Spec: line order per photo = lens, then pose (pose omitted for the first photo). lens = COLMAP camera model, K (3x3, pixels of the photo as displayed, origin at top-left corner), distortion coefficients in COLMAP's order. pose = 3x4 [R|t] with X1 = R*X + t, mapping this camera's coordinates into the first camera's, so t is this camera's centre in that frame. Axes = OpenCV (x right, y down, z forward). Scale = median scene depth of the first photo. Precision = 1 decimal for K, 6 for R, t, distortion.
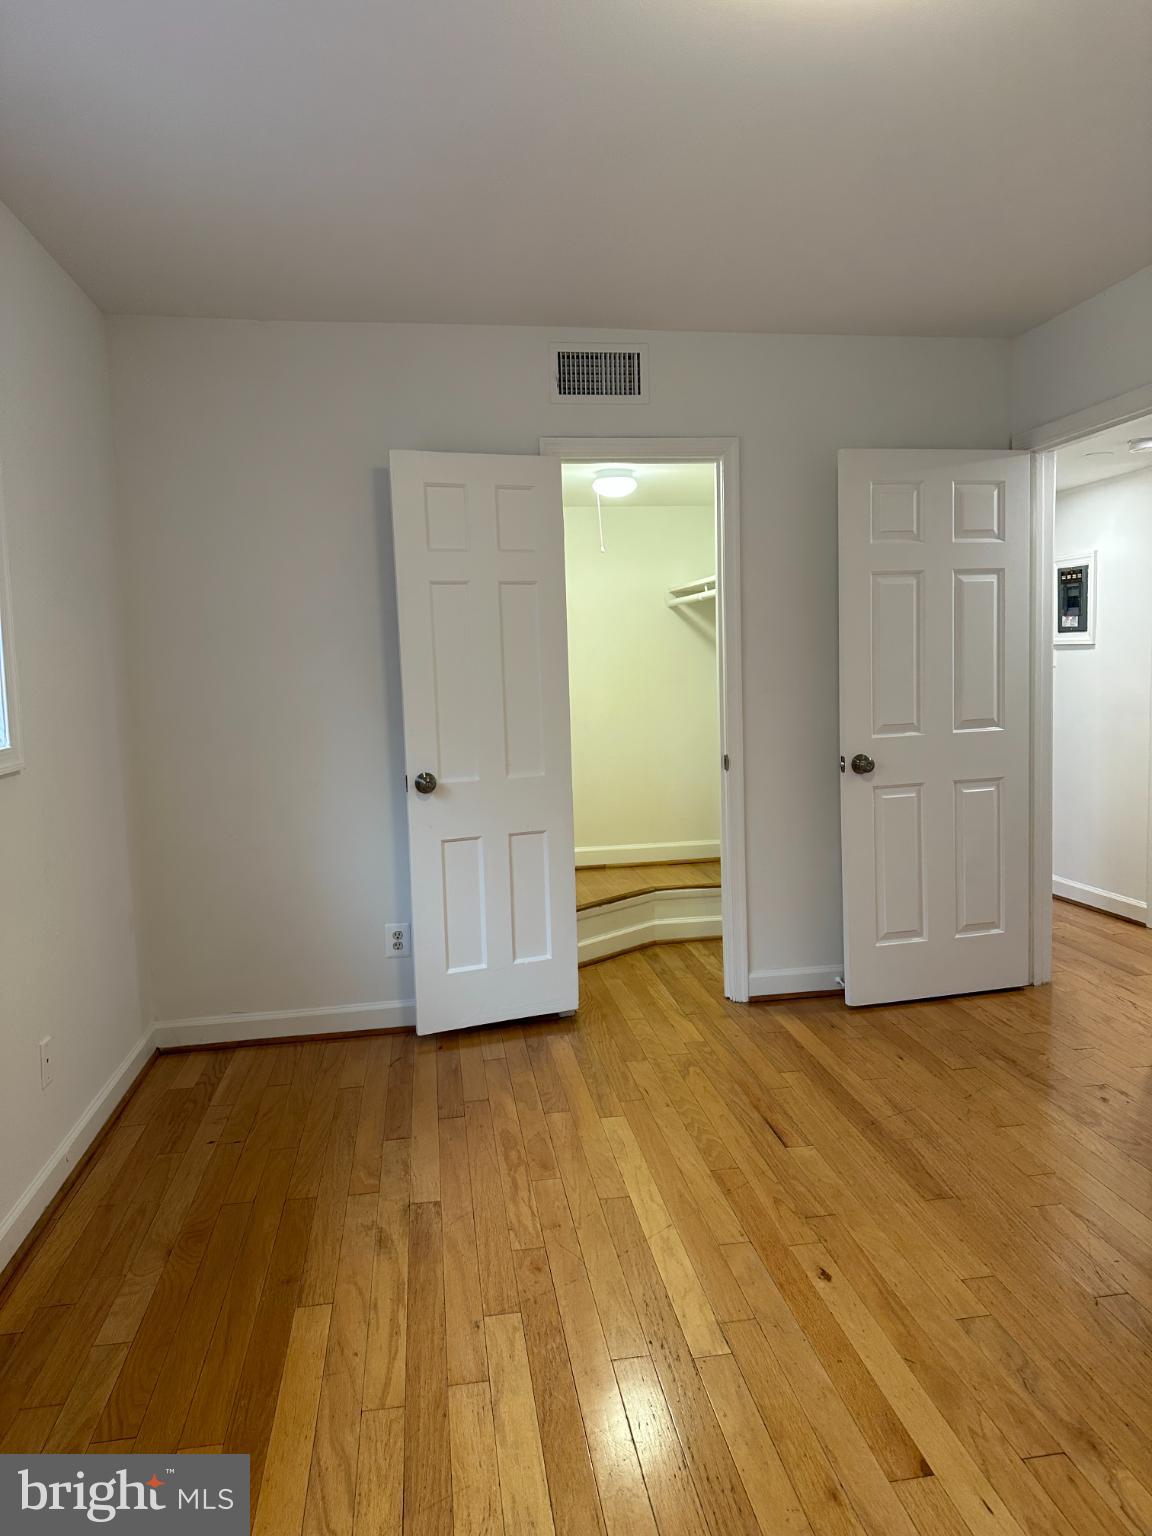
lens RADIAL K [[1082.6, 0, 605.8], [0, 1082.6, 752.6], [0, 0, 1]] dist [0.053080, -0.041387]
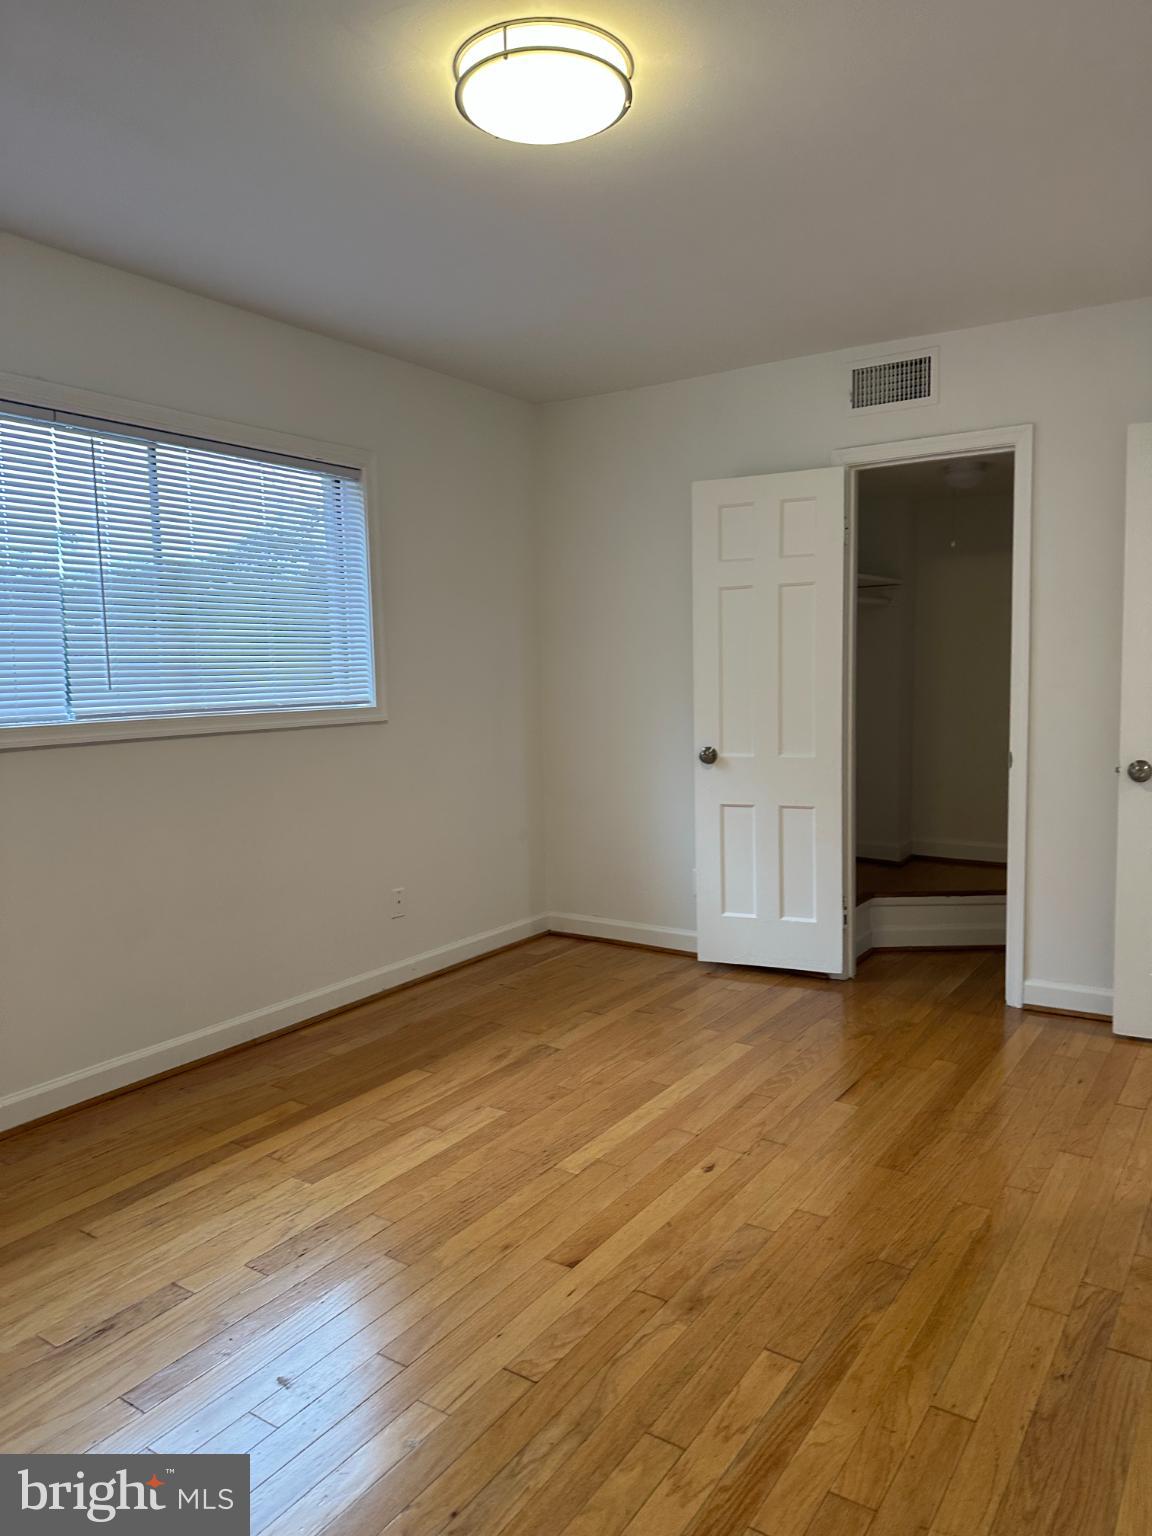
lens RADIAL K [[1082.9, 0, 589.2], [0, 1082.9, 769.2], [0, 0, 1]] dist [0.064167, -0.045523]
pose [[0.729452, 0.081034, -0.679215, 0.714512], [-0.066669, 0.996653, 0.047306, -0.006943], [0.680776, 0.010775, 0.732413, 0.020391]]
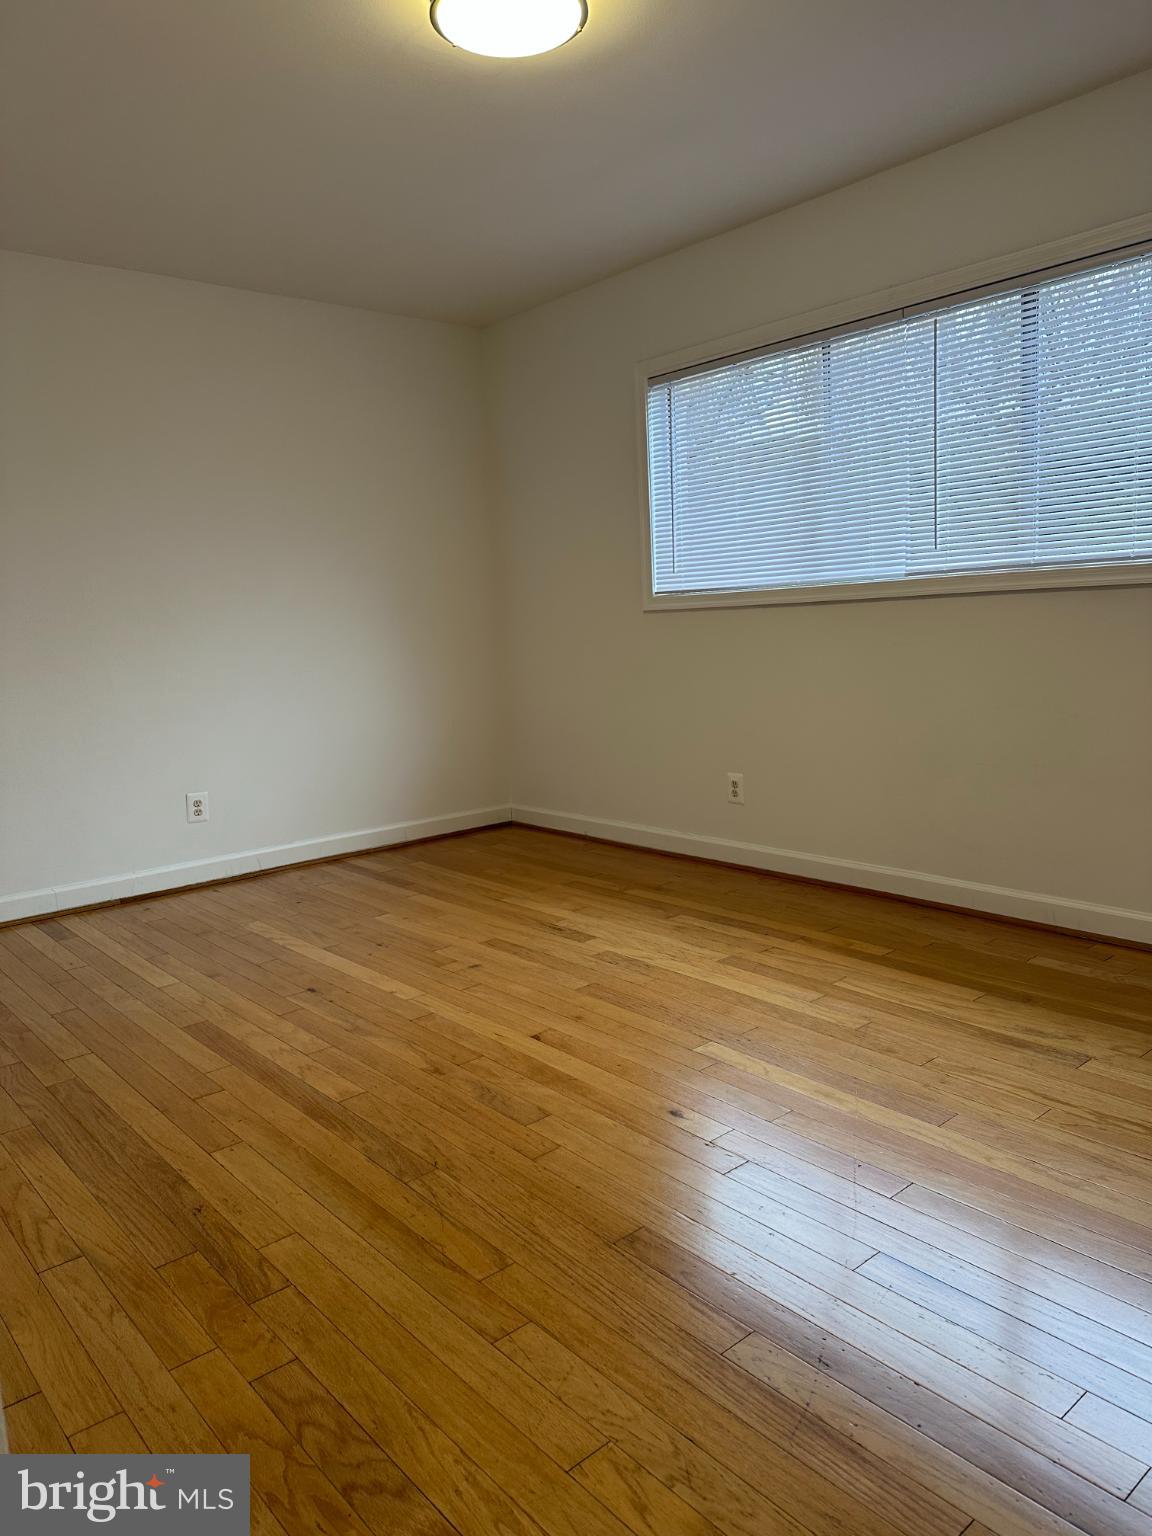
lens RADIAL K [[1064.9, 0, 576.0], [0, 1064.9, 768.0], [0, 0, 1]] dist [0.084066, -0.093033]
pose [[-0.855577, 0.138316, -0.498855, 0.595747], [0.020146, 0.971811, 0.234899, -0.061722], [0.517283, 0.190924, -0.834246, 1.393250]]
